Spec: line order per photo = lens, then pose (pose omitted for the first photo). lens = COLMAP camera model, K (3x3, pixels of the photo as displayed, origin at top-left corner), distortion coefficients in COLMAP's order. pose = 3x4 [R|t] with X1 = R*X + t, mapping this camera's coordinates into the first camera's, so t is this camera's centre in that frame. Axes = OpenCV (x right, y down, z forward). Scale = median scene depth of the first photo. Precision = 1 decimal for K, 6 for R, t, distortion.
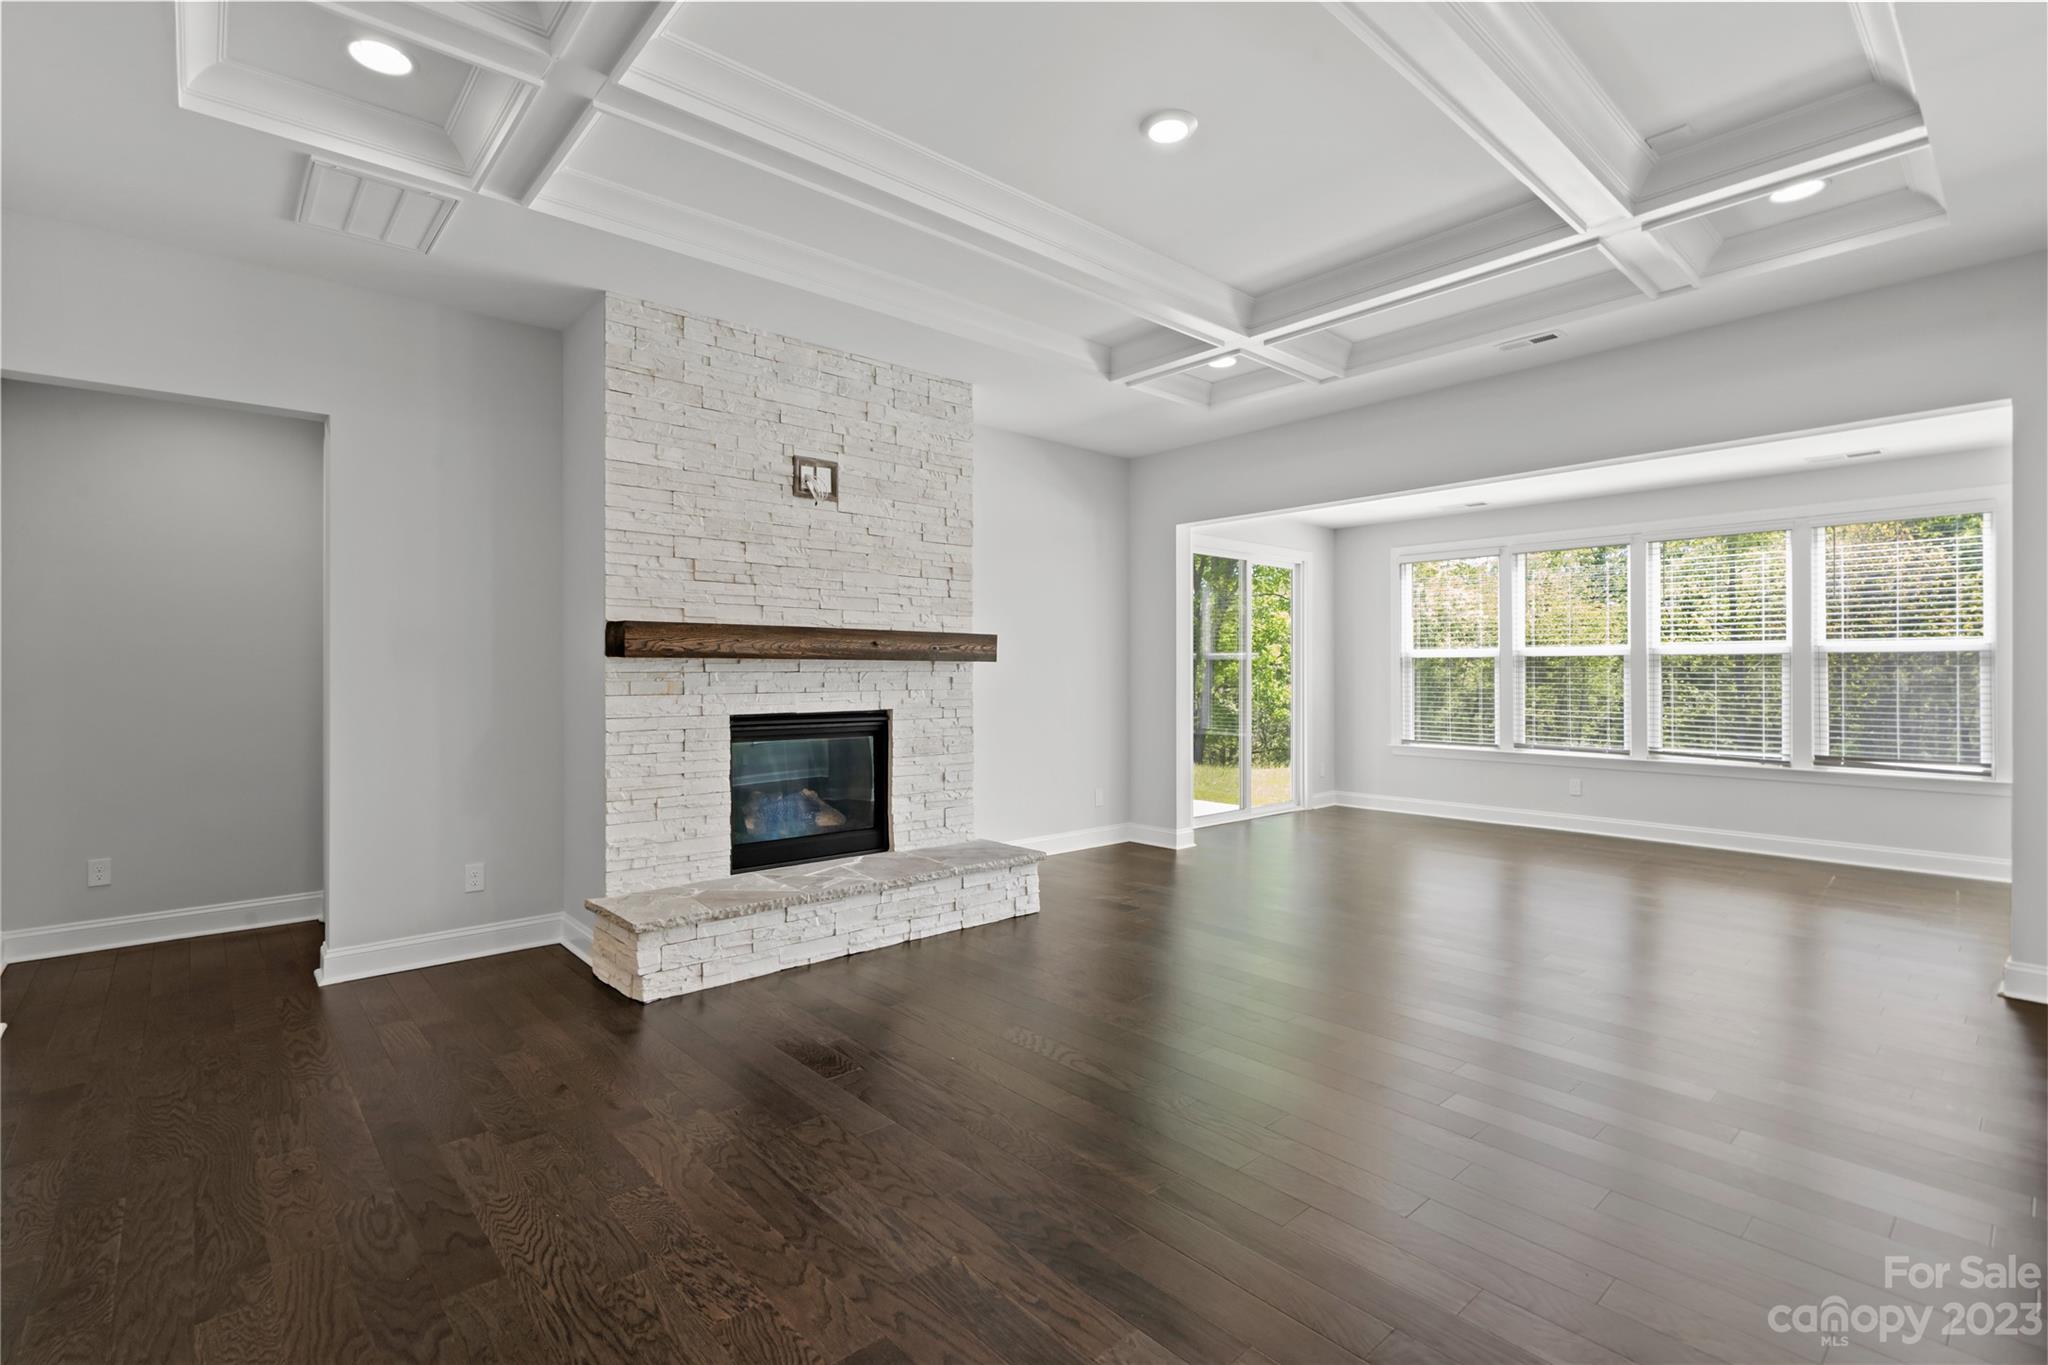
lens RADIAL K [[956.1, 0, 1026.2], [0, 956.1, 670.3], [0, 0, 1]] dist [-0.004991, 0.001999]
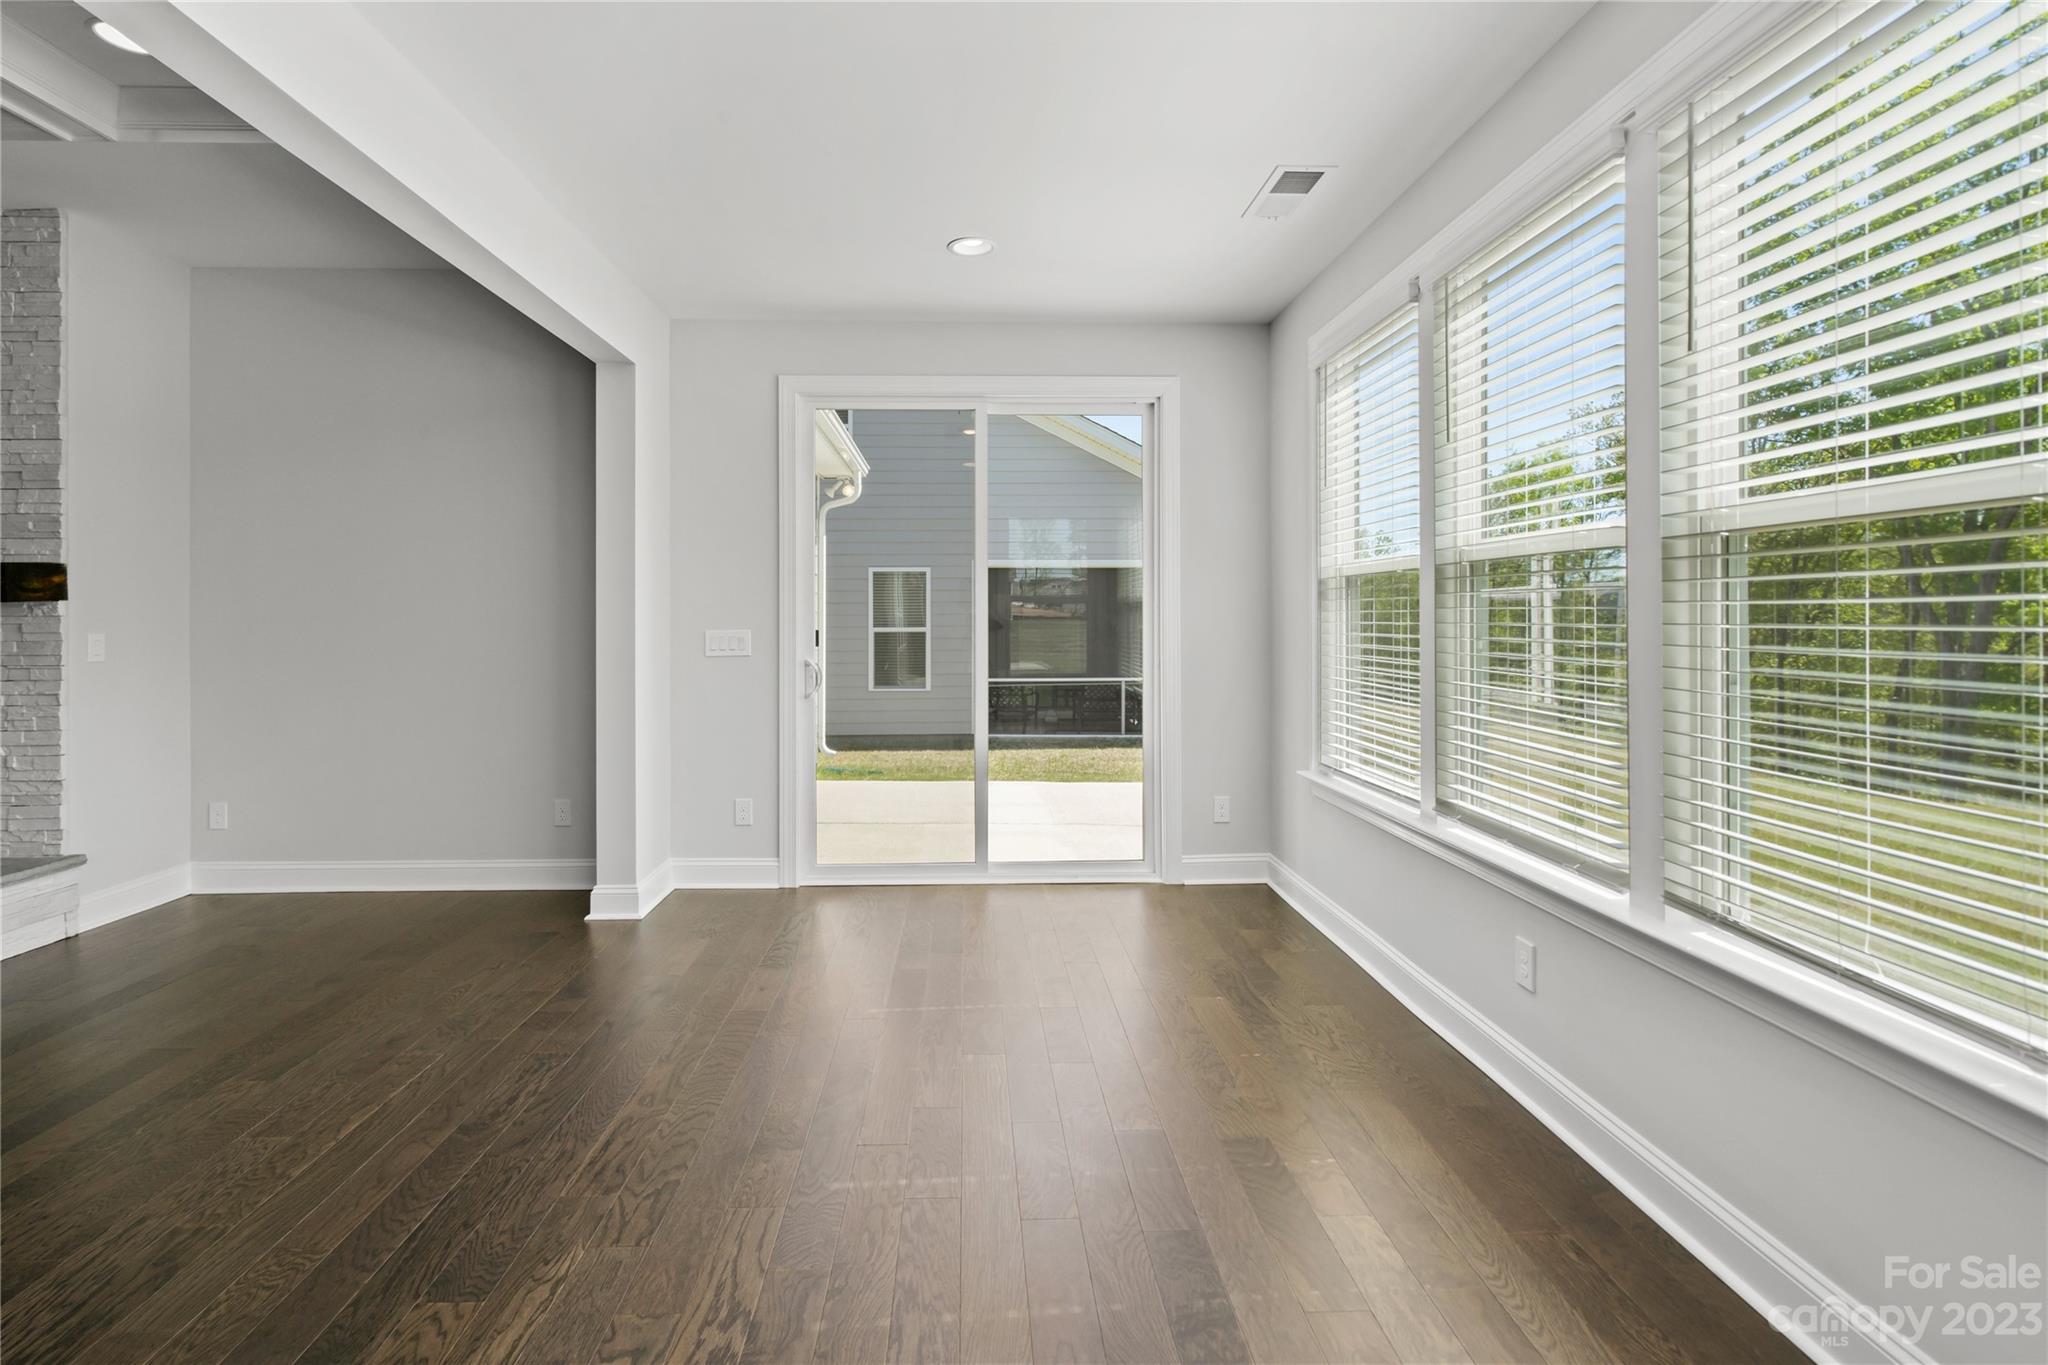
lens RADIAL K [[956.1, 0, 1002.4], [0, 956.1, 610.4], [0, 0, 1]] dist [-0.004991, 0.001999]
pose [[0.758582, -0.006502, -0.651545, 1.095947], [0.006667, 0.999975, -0.002217, 0.003664], [0.651544, -0.002662, 0.758606, 1.083305]]
